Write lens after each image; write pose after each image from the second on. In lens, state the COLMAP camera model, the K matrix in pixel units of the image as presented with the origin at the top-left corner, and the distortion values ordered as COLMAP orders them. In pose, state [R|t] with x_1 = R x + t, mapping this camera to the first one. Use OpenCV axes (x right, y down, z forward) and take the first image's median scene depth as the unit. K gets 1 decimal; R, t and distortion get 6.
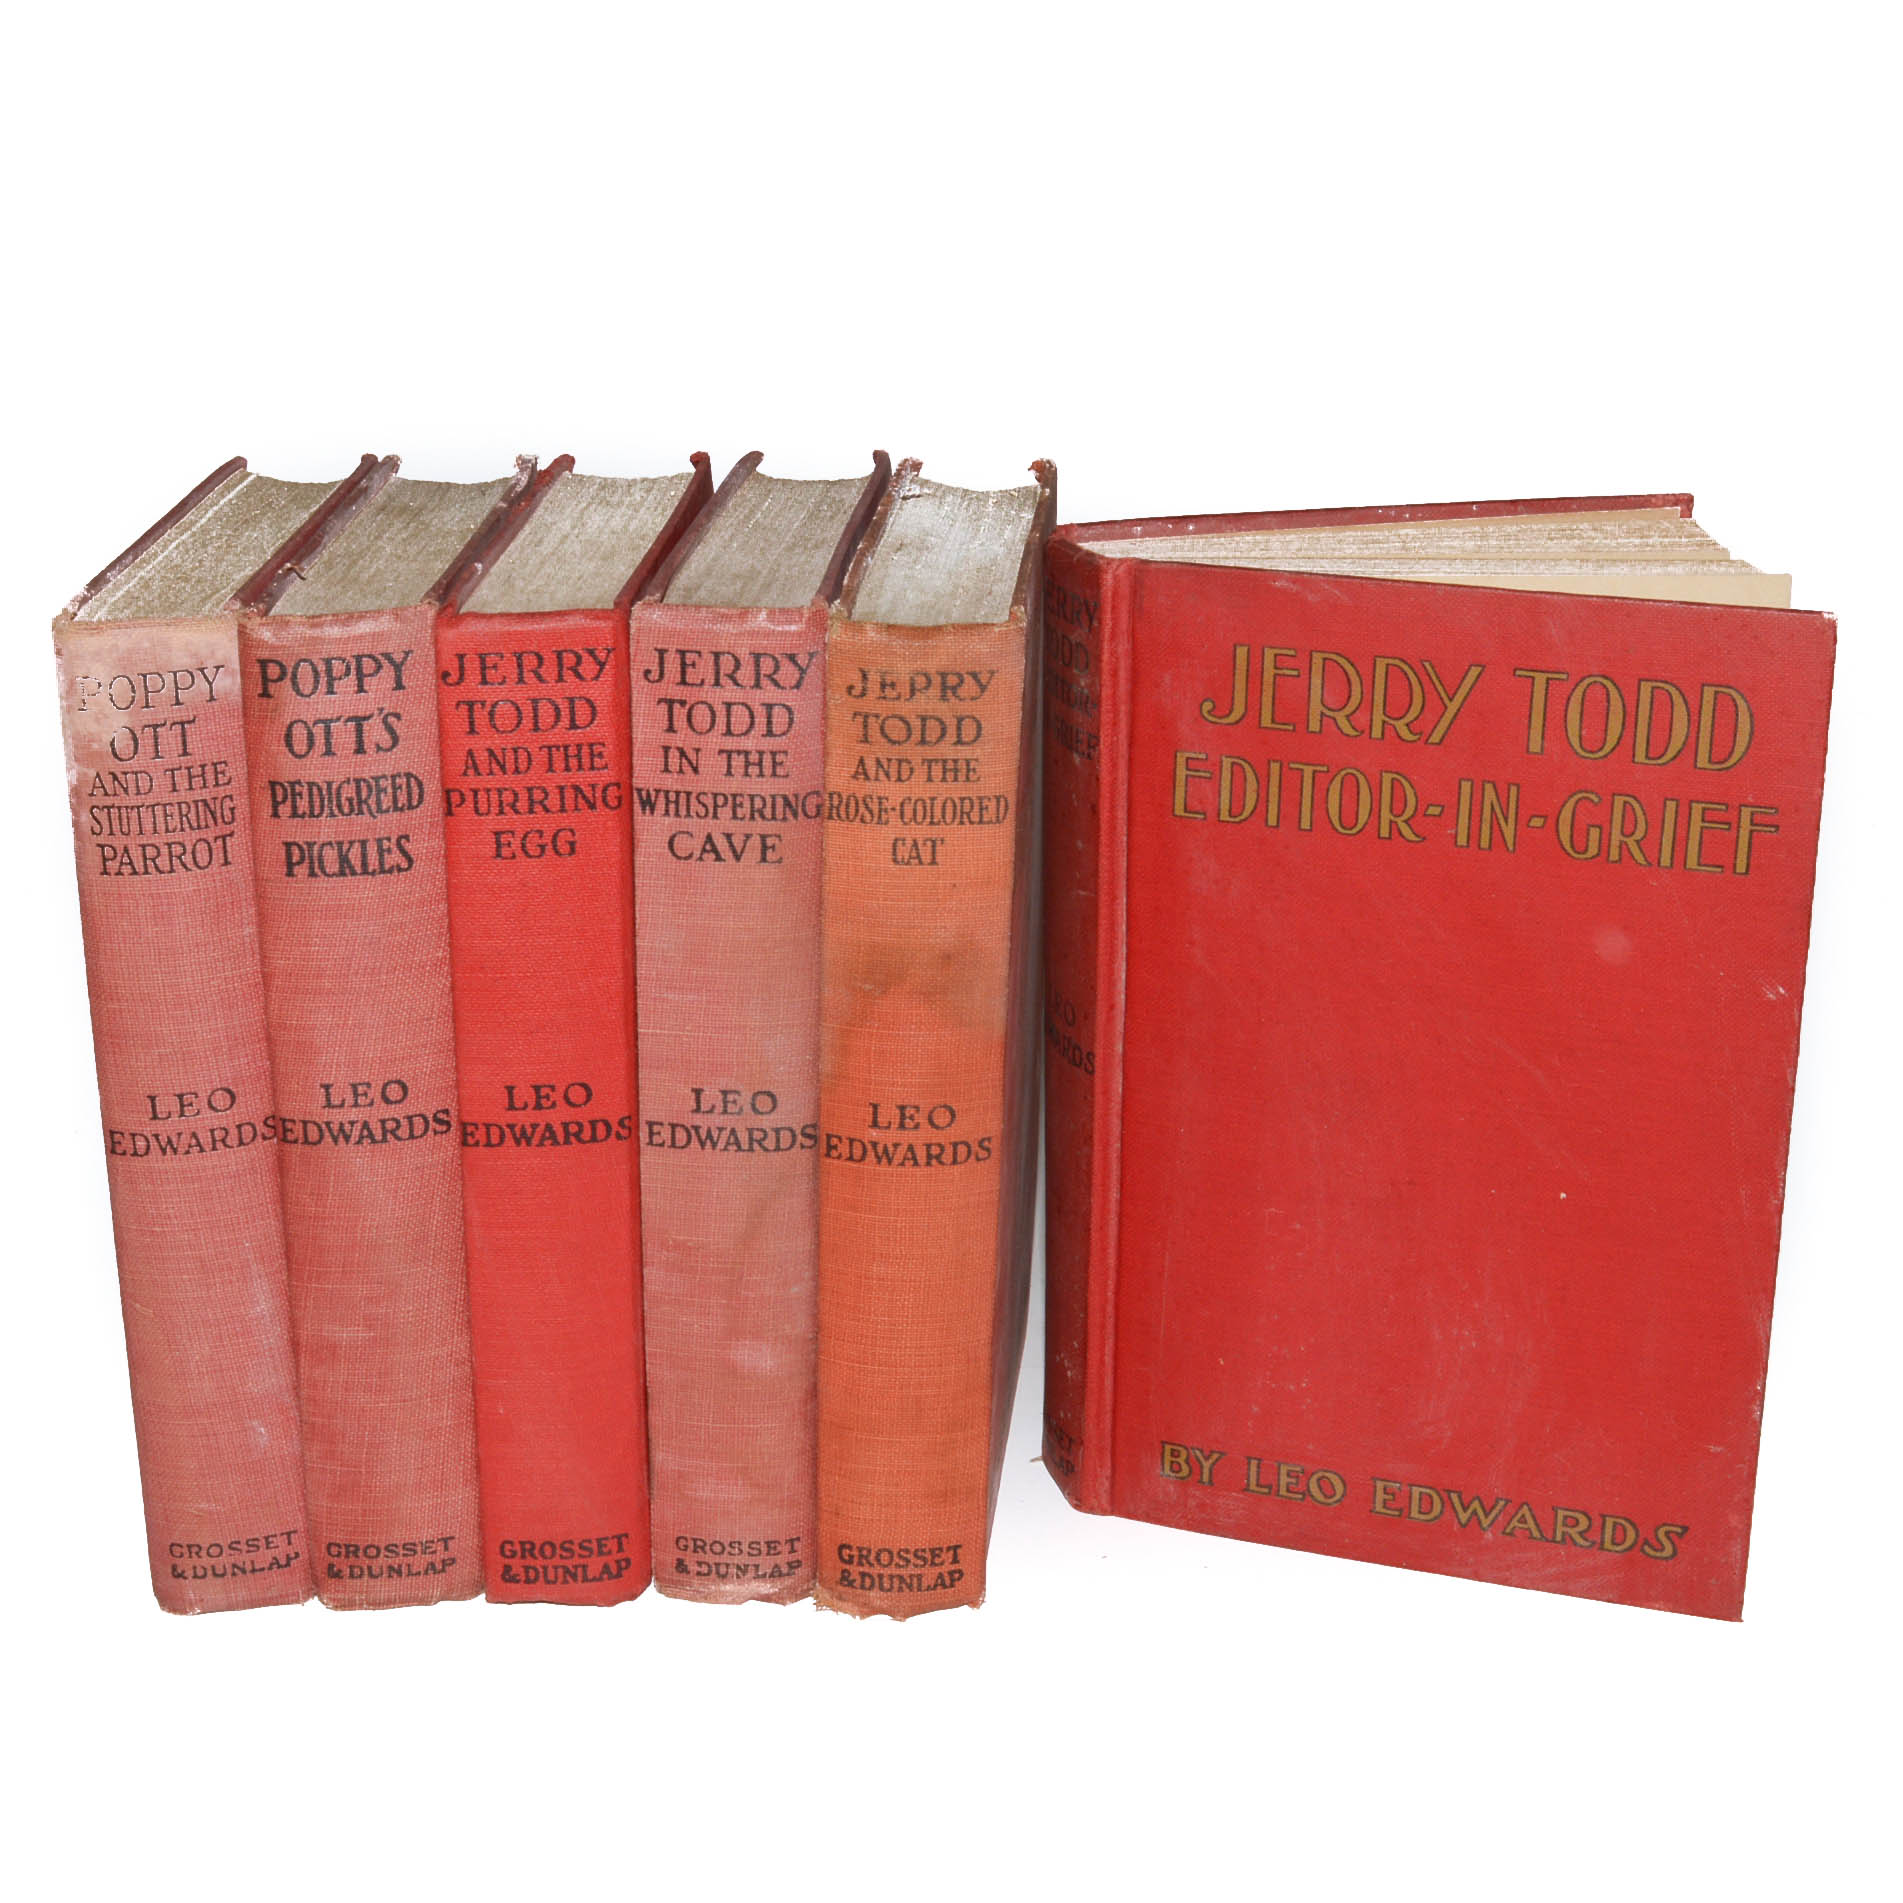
lens RADIAL K [[2993.9, 0, 898.5], [0, 2993.9, 941.3], [0, 0, 1]] dist [-0.046071, 0.000000]
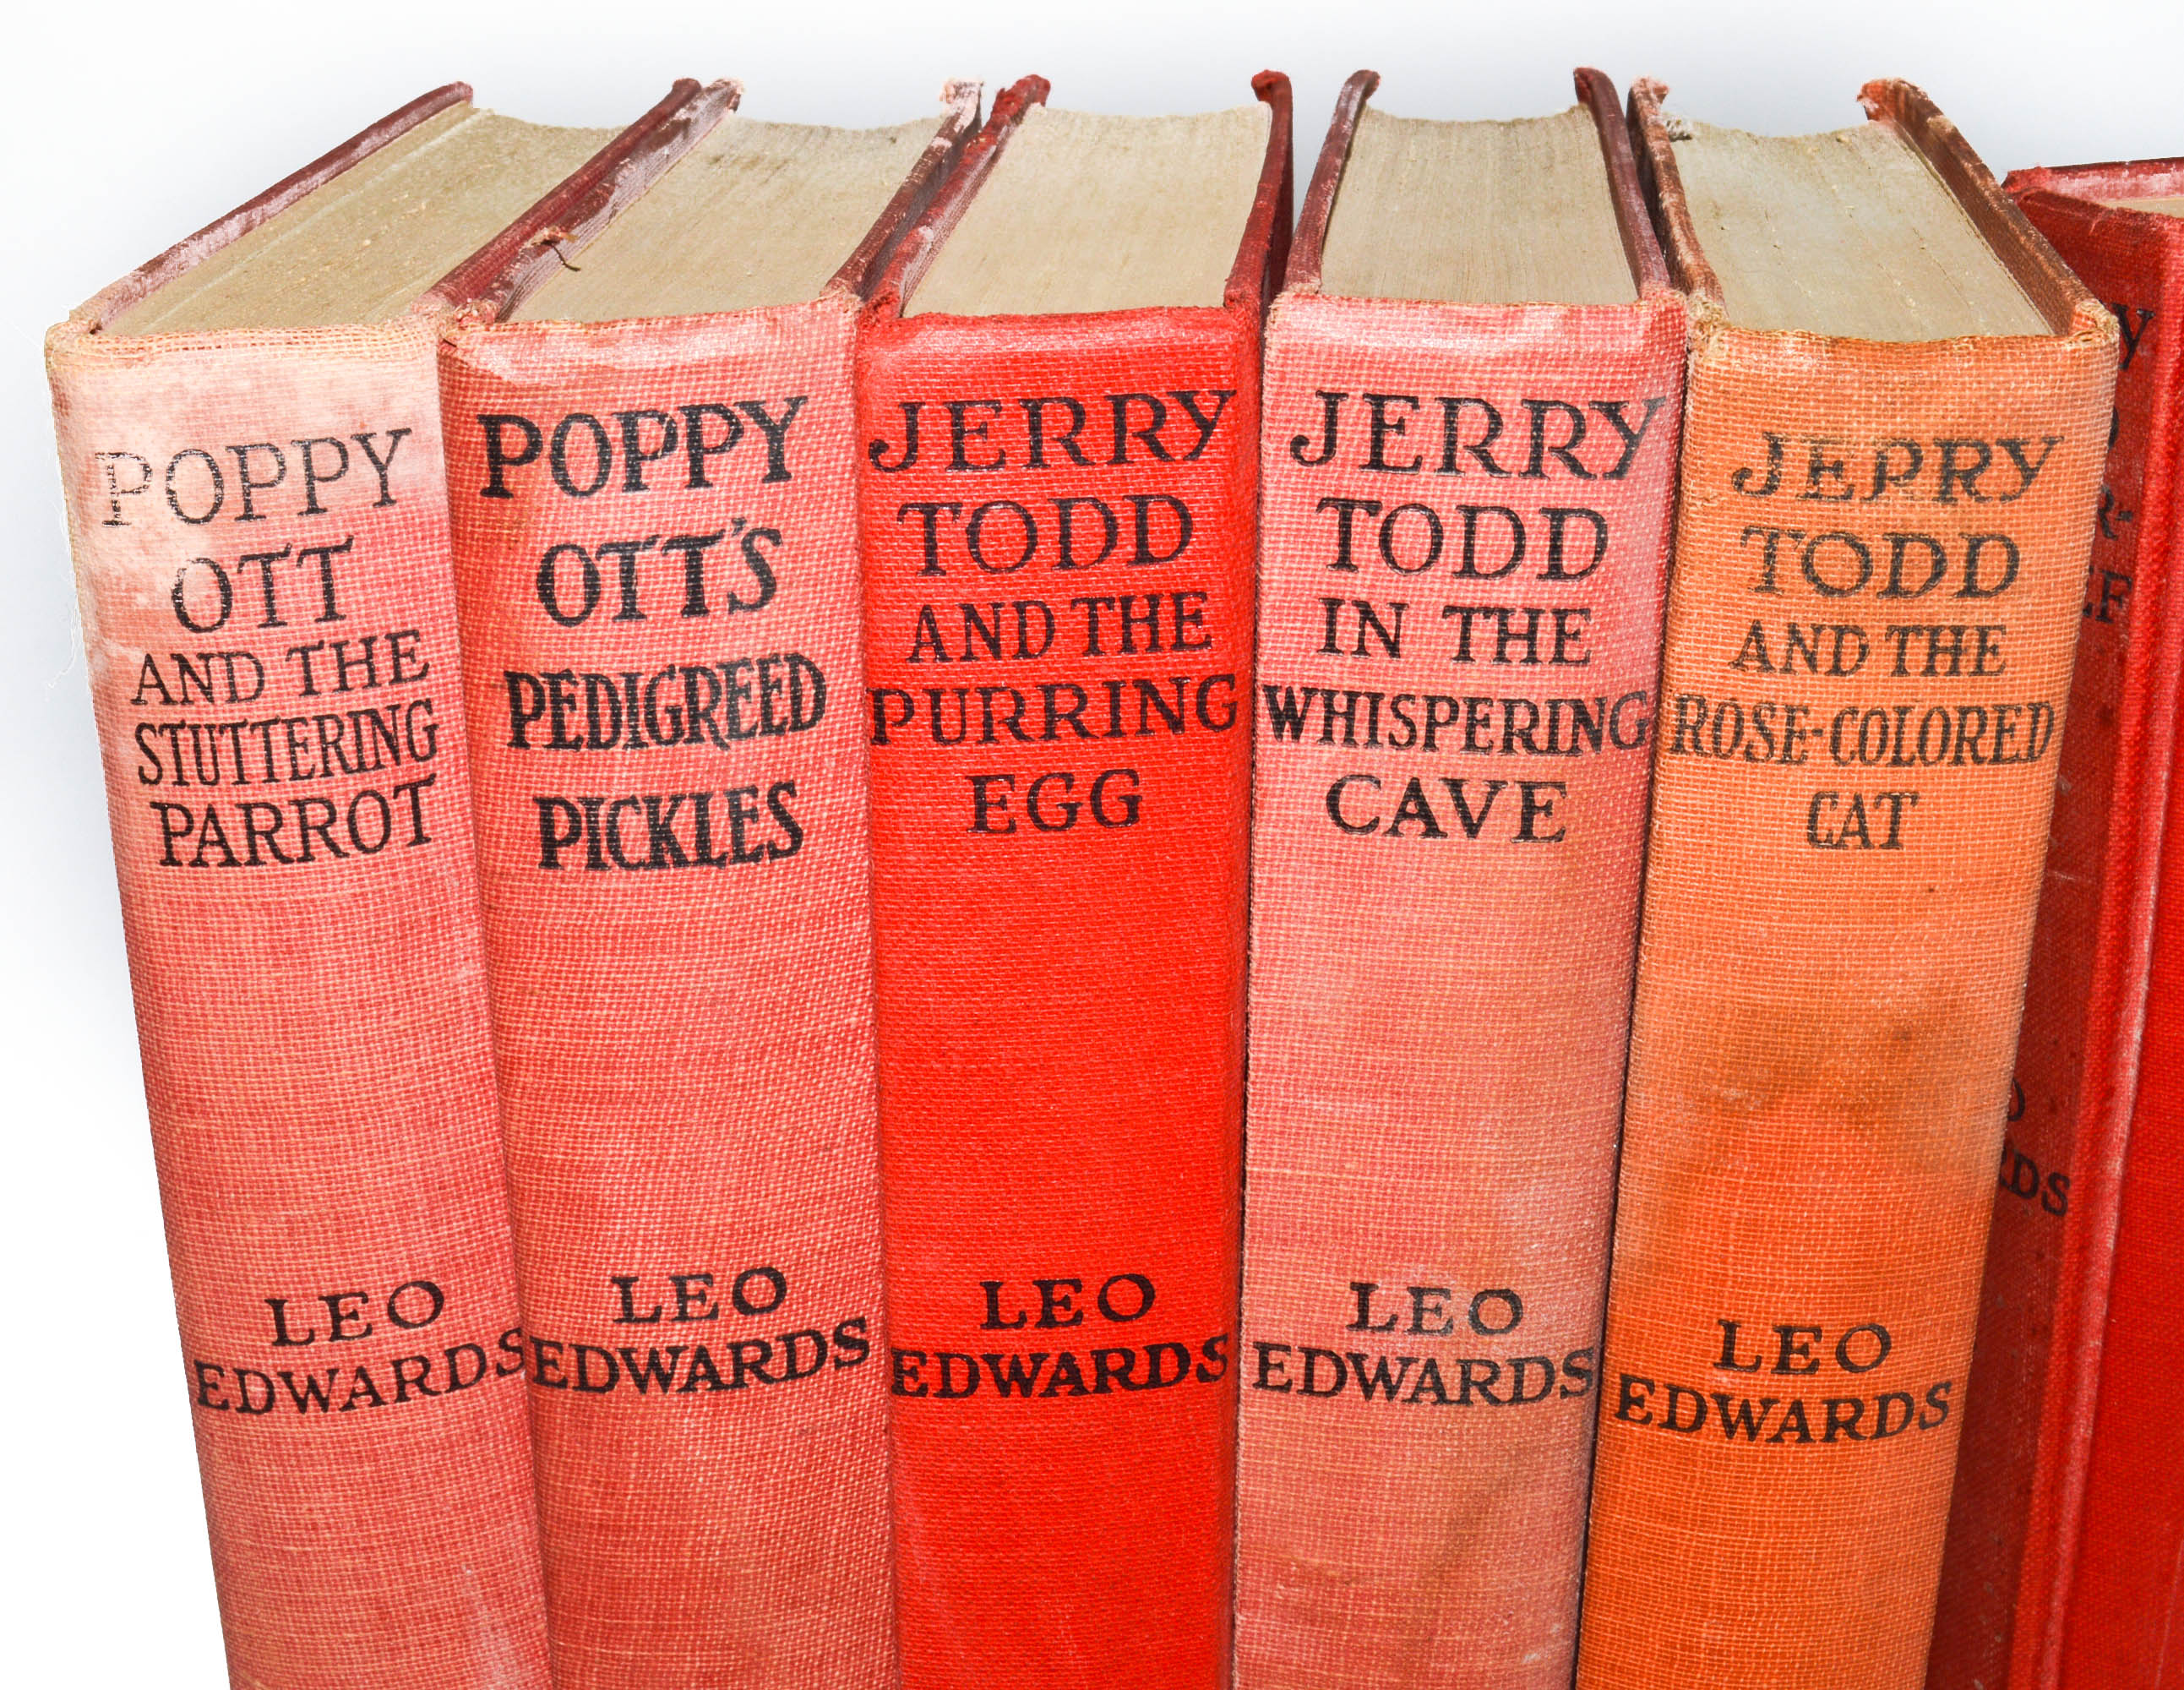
lens RADIAL K [[3252.4, 0, 1102.1], [0, 3252.4, 854.5], [0, 0, 1]] dist [-0.037850, 0.000000]
pose [[0.999463, 0.001235, -0.032758, -0.093964], [-0.000586, 0.999804, 0.019813, -0.033398], [0.032776, -0.019783, 0.999267, 0.462218]]
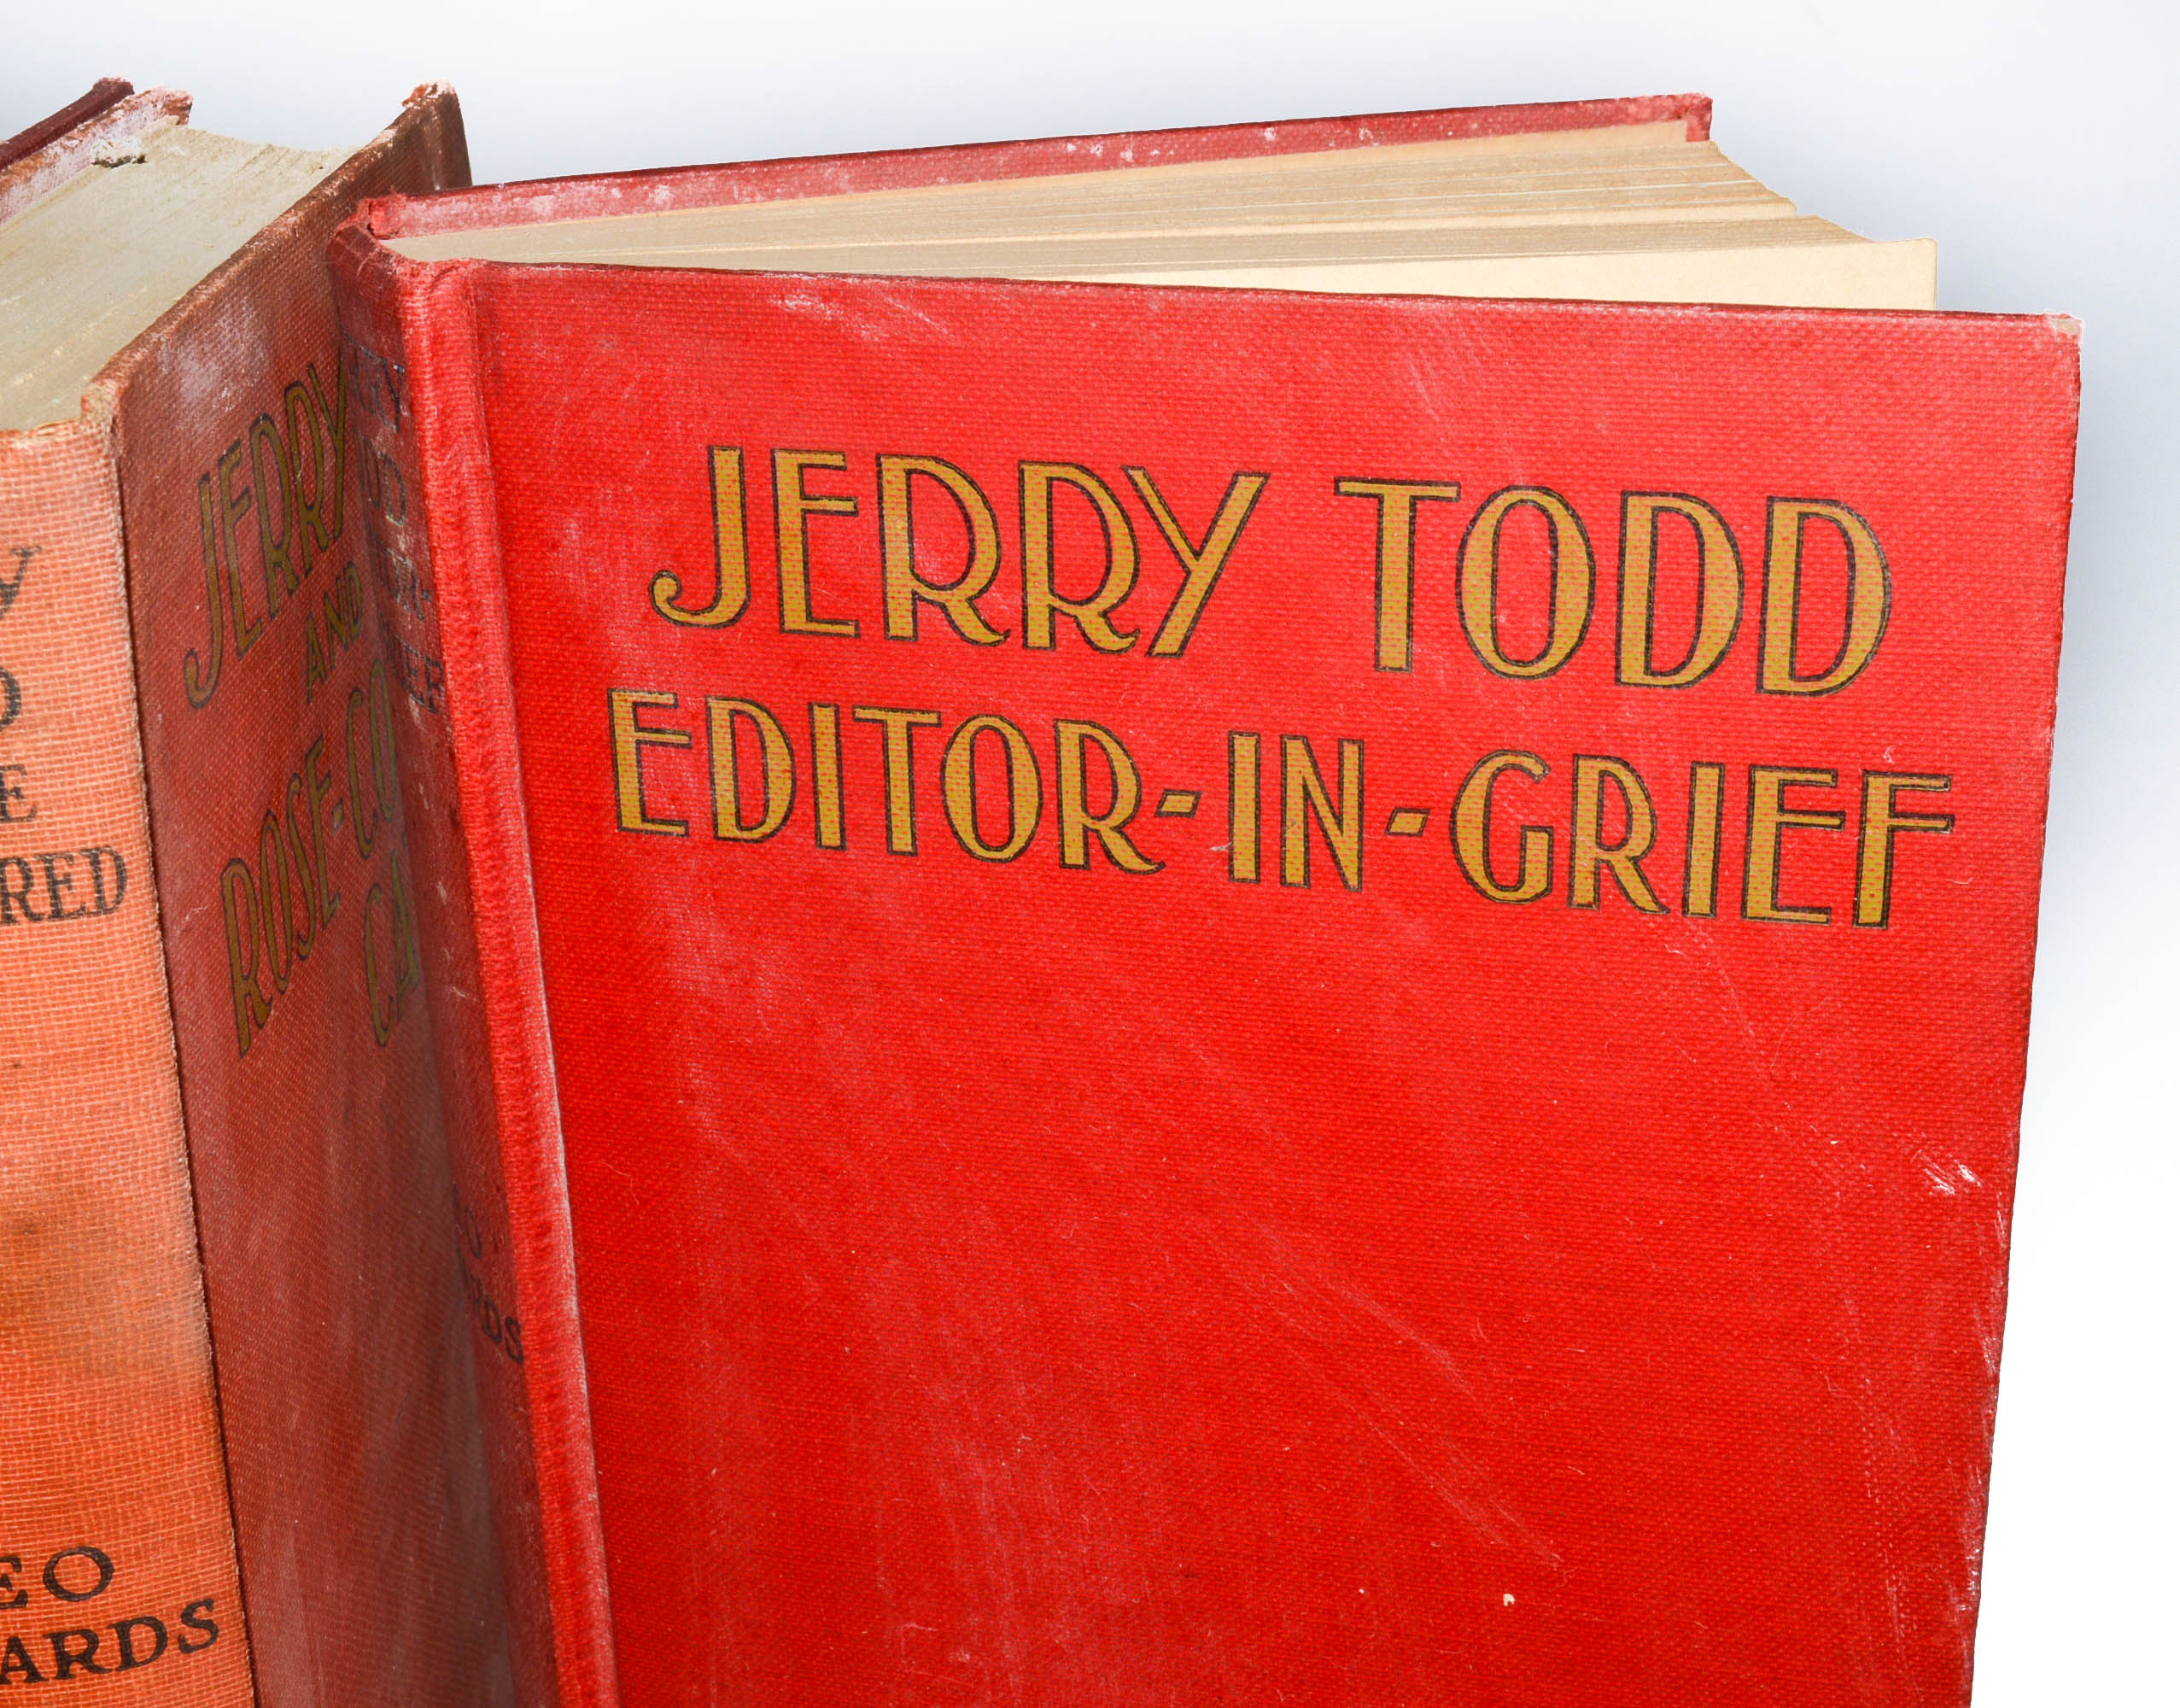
lens RADIAL K [[3308.6, 0, 1109.3], [0, 3308.6, 851.7], [0, 0, 1]] dist [-0.051097, 0.000000]
pose [[0.994852, -0.052683, 0.086573, 0.127286], [0.049721, 0.998113, 0.036021, -0.055255], [-0.088307, -0.031531, 0.995594, 0.517544]]
